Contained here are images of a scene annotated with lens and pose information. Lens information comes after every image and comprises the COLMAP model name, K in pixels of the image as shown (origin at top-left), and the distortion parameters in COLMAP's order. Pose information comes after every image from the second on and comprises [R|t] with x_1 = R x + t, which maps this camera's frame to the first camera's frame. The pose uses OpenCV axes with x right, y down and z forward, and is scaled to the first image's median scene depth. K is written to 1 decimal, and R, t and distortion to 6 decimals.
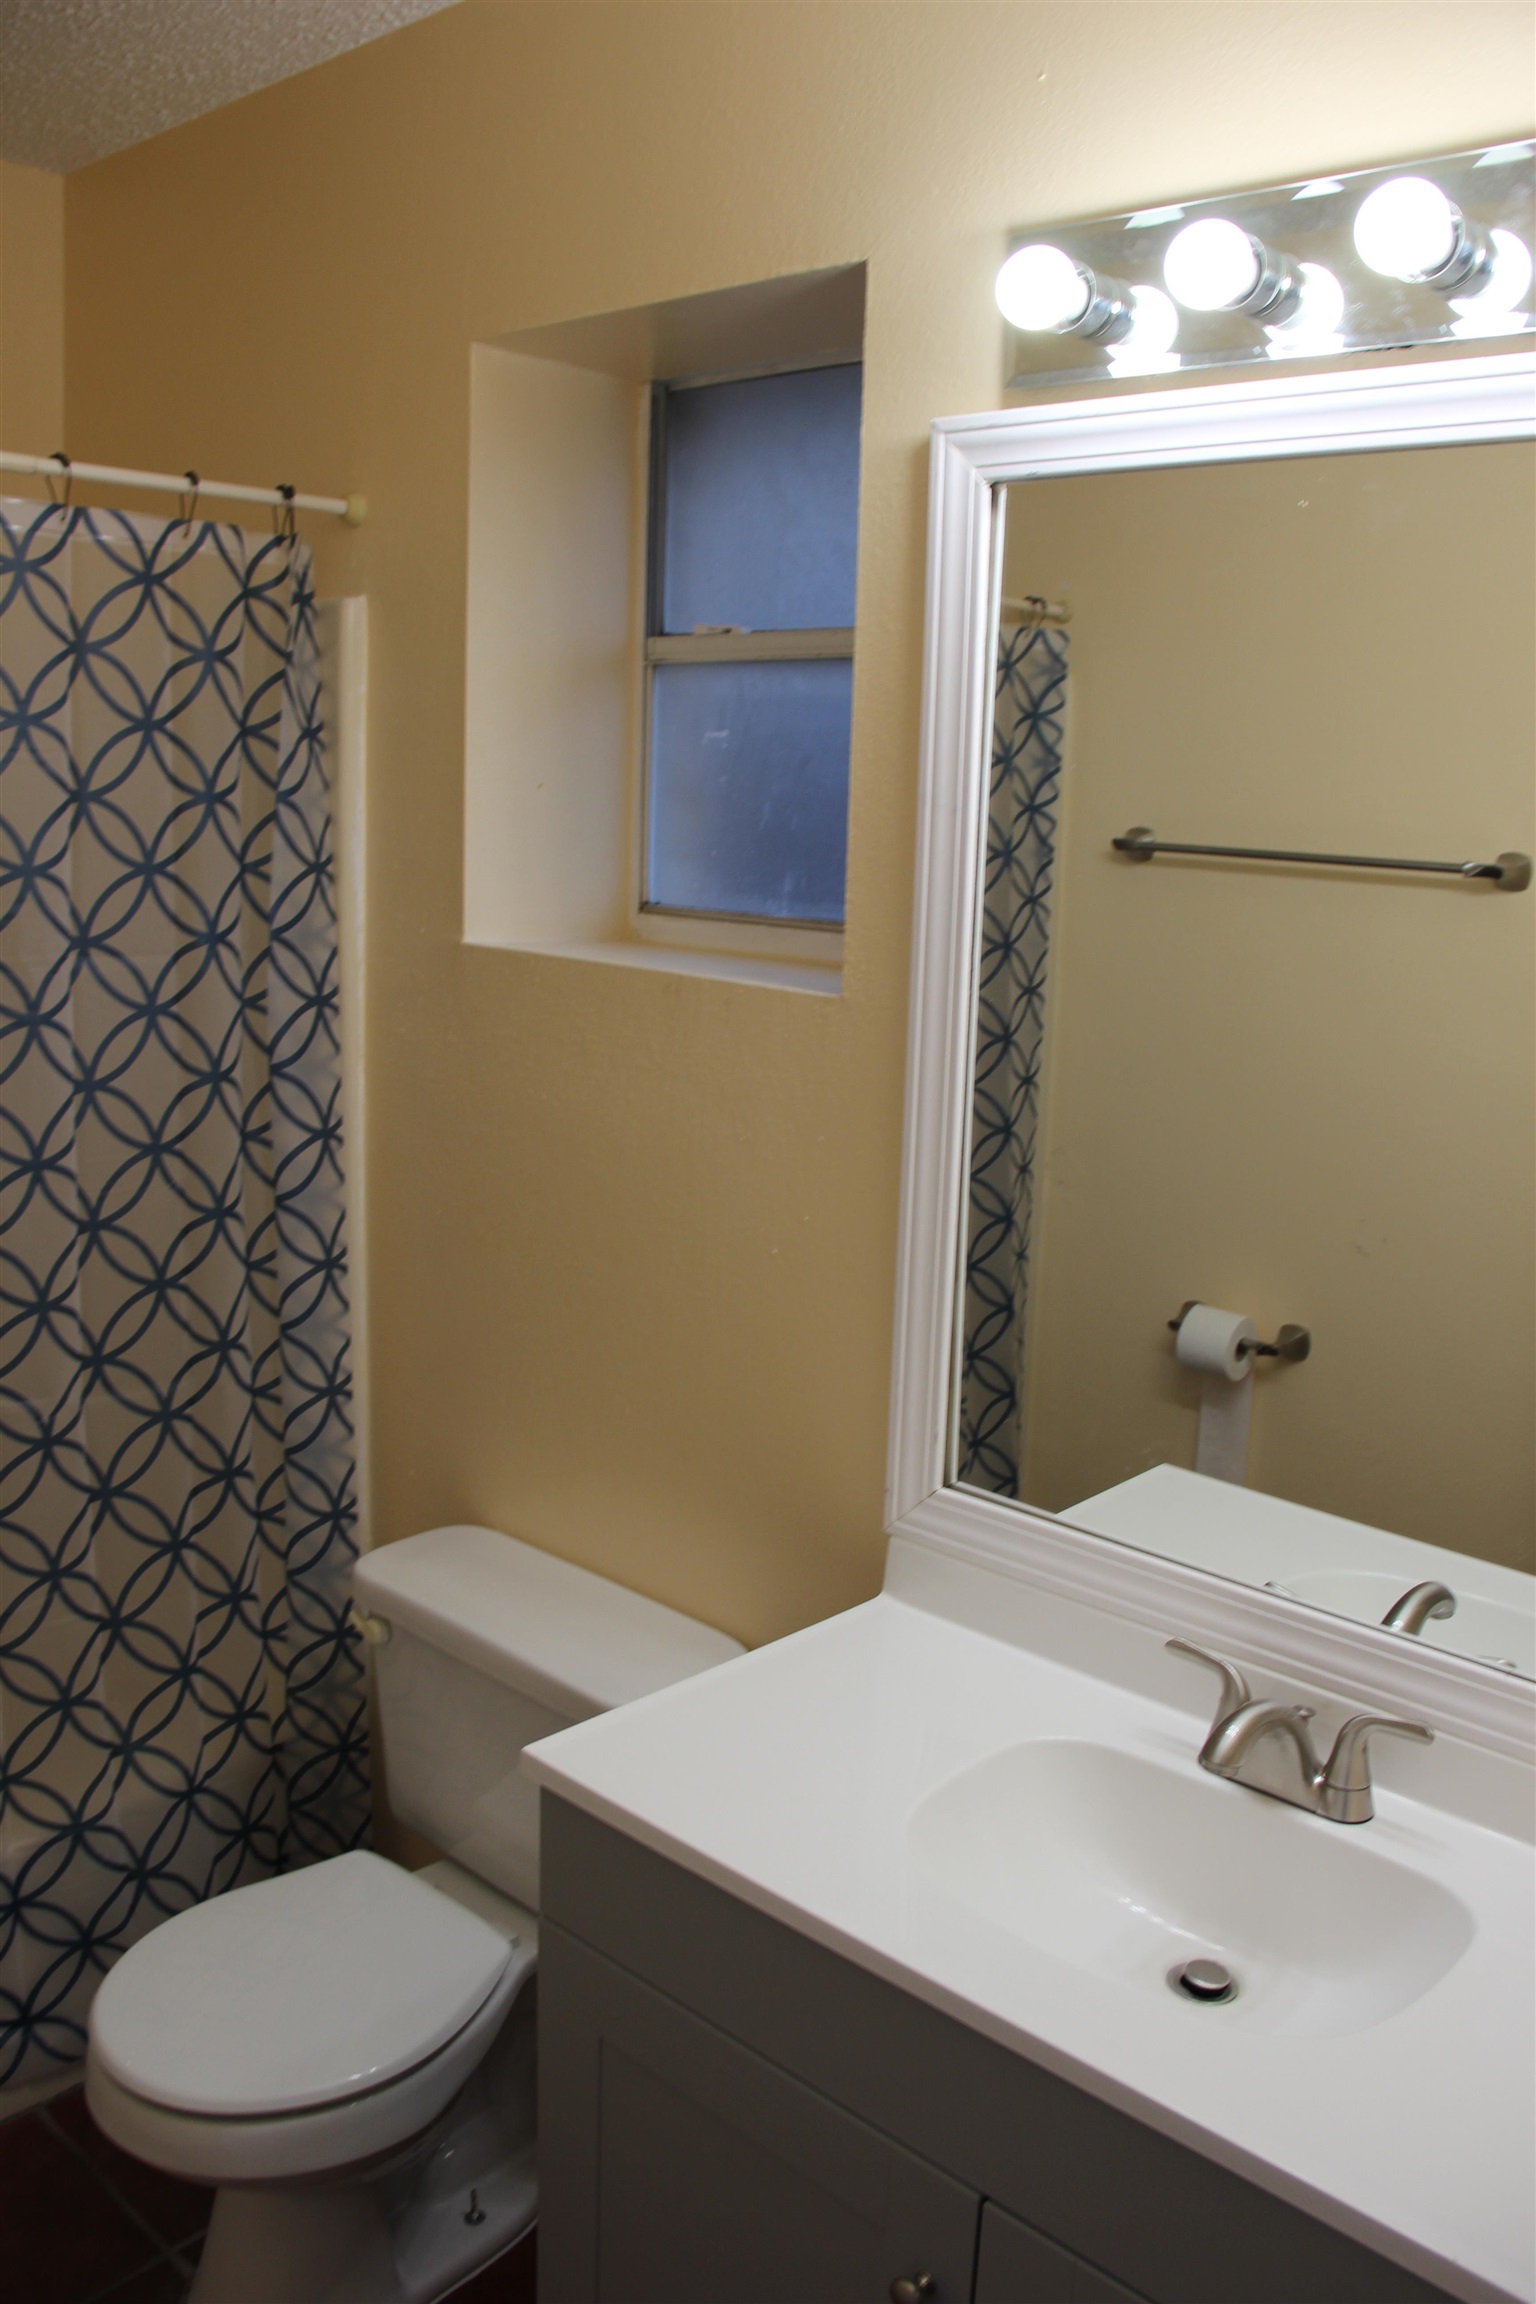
lens RADIAL K [[1904.7, 0, 783.9], [0, 1904.7, 1170.6], [0, 0, 1]] dist [-0.185680, 0.142949]
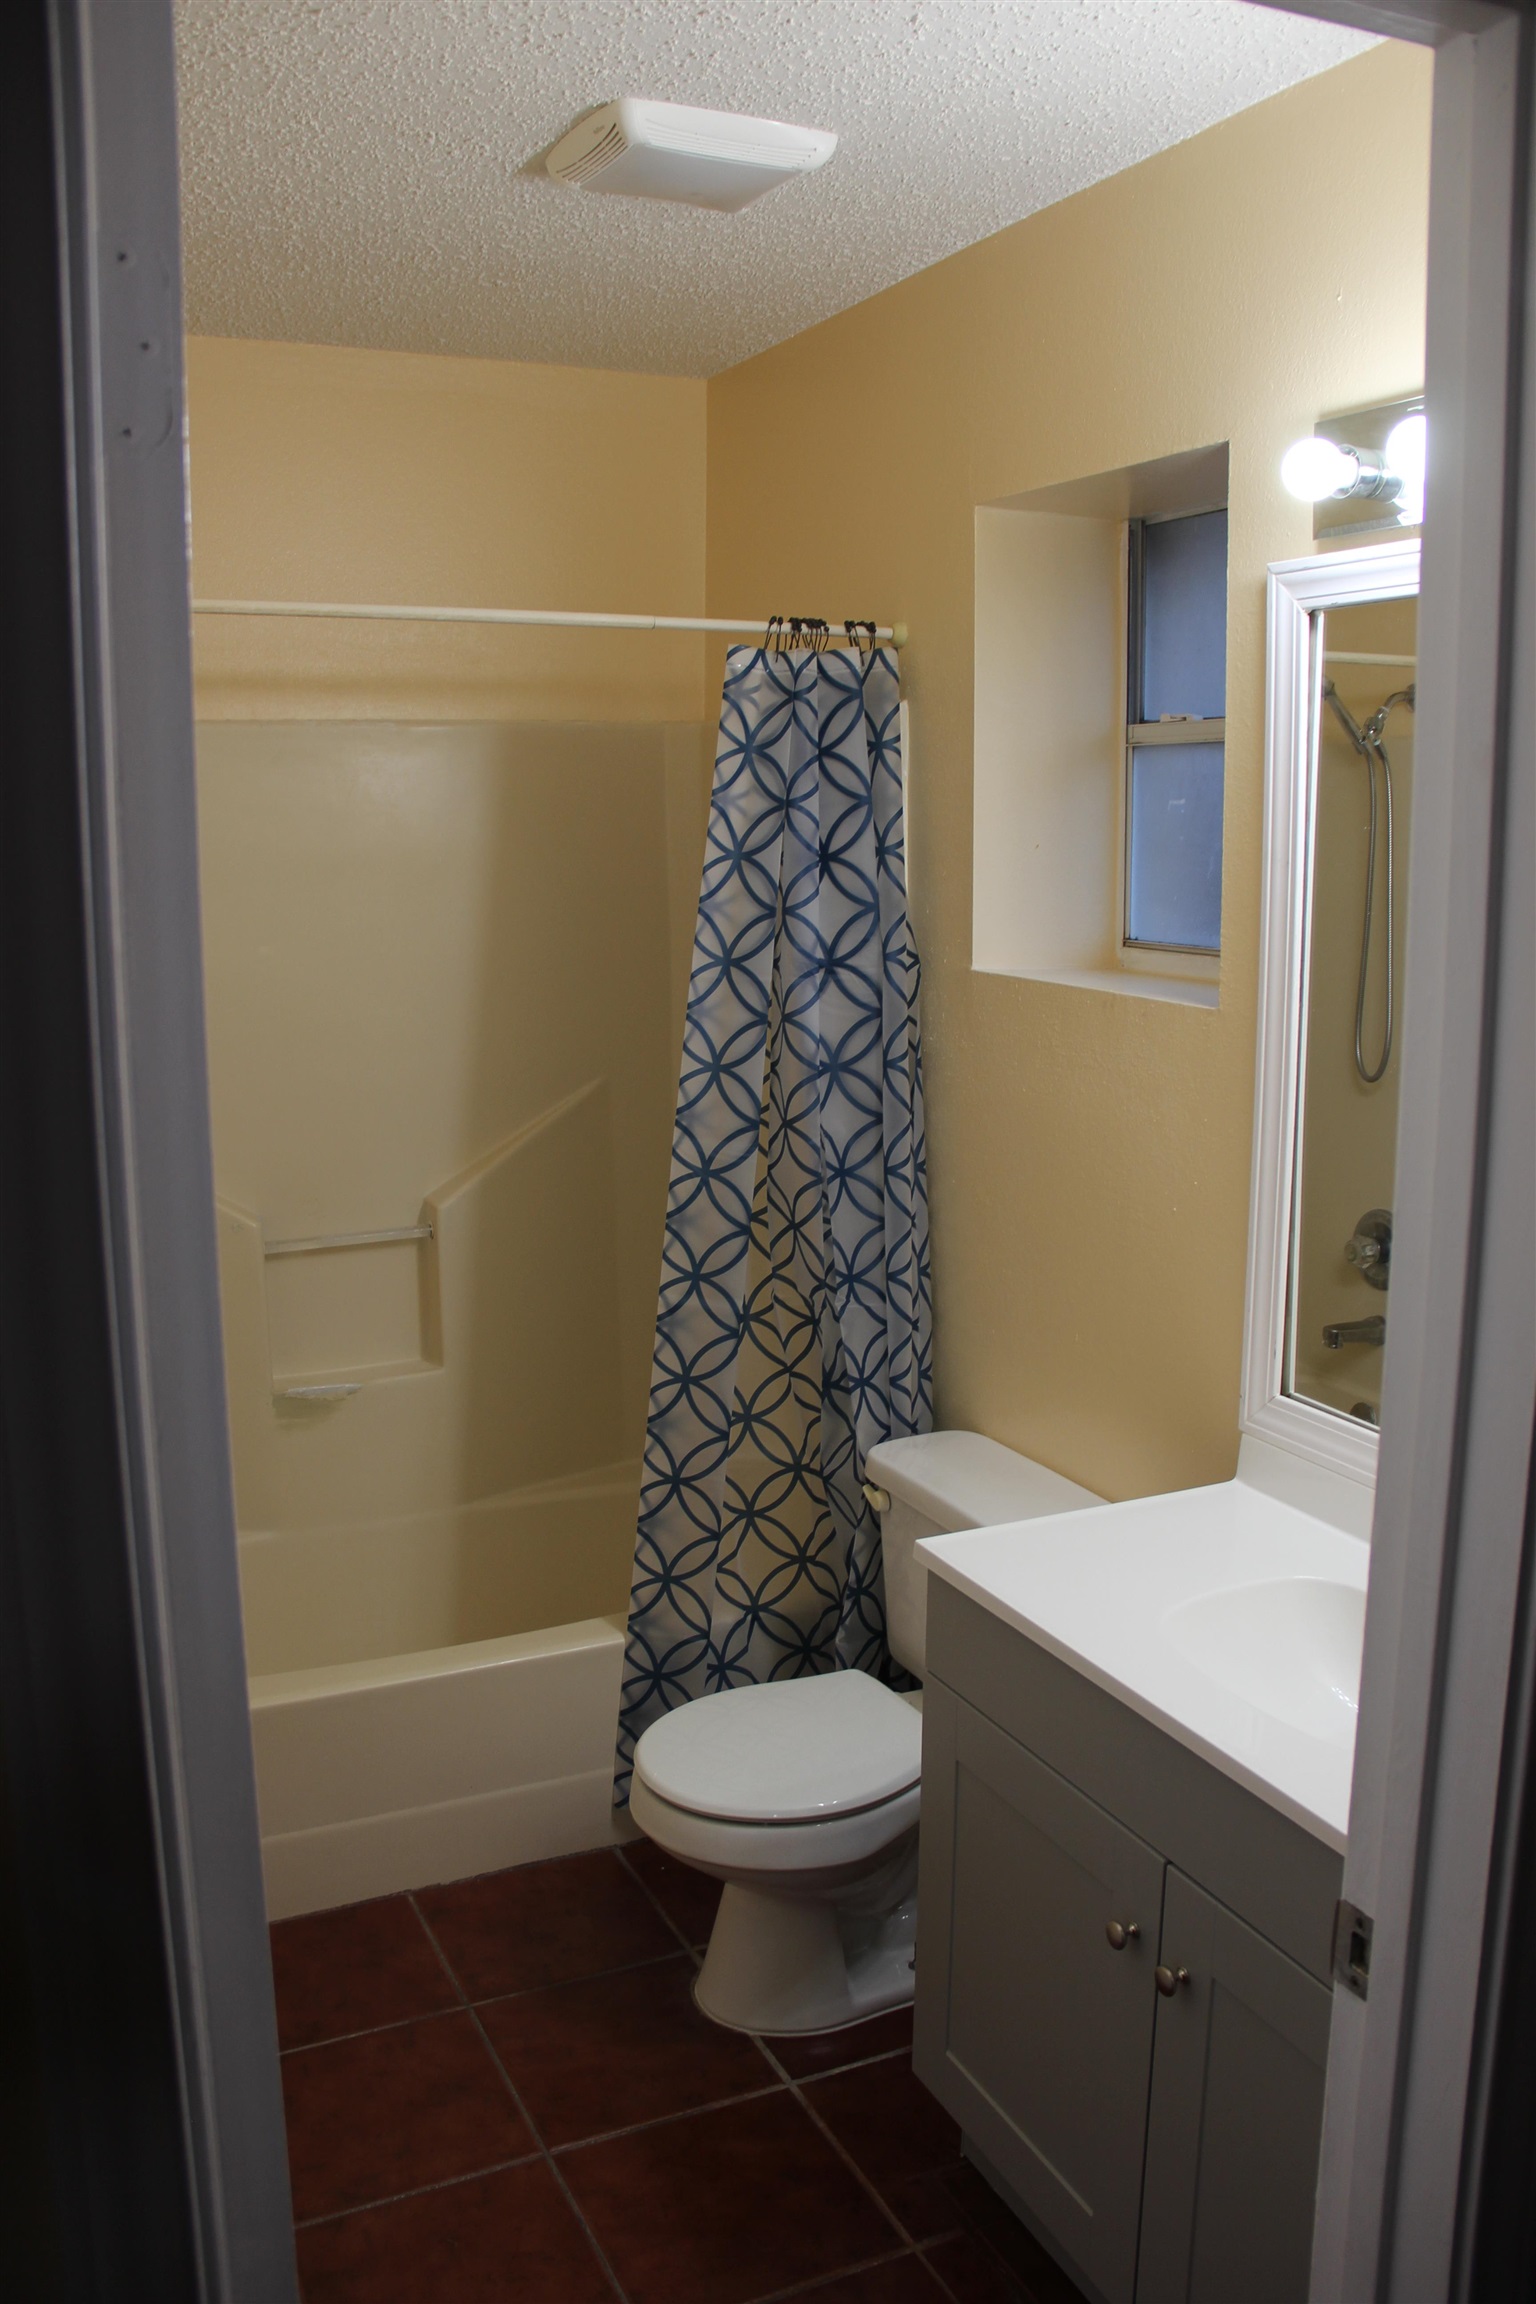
lens RADIAL K [[1904.7, 0, 783.9], [0, 1904.7, 1170.6], [0, 0, 1]] dist [-0.185680, 0.142949]
pose [[0.929708, 0.031651, -0.366934, 0.209738], [-0.039881, 0.999094, -0.014868, 0.044725], [0.366131, 0.028457, 0.930128, -0.267684]]
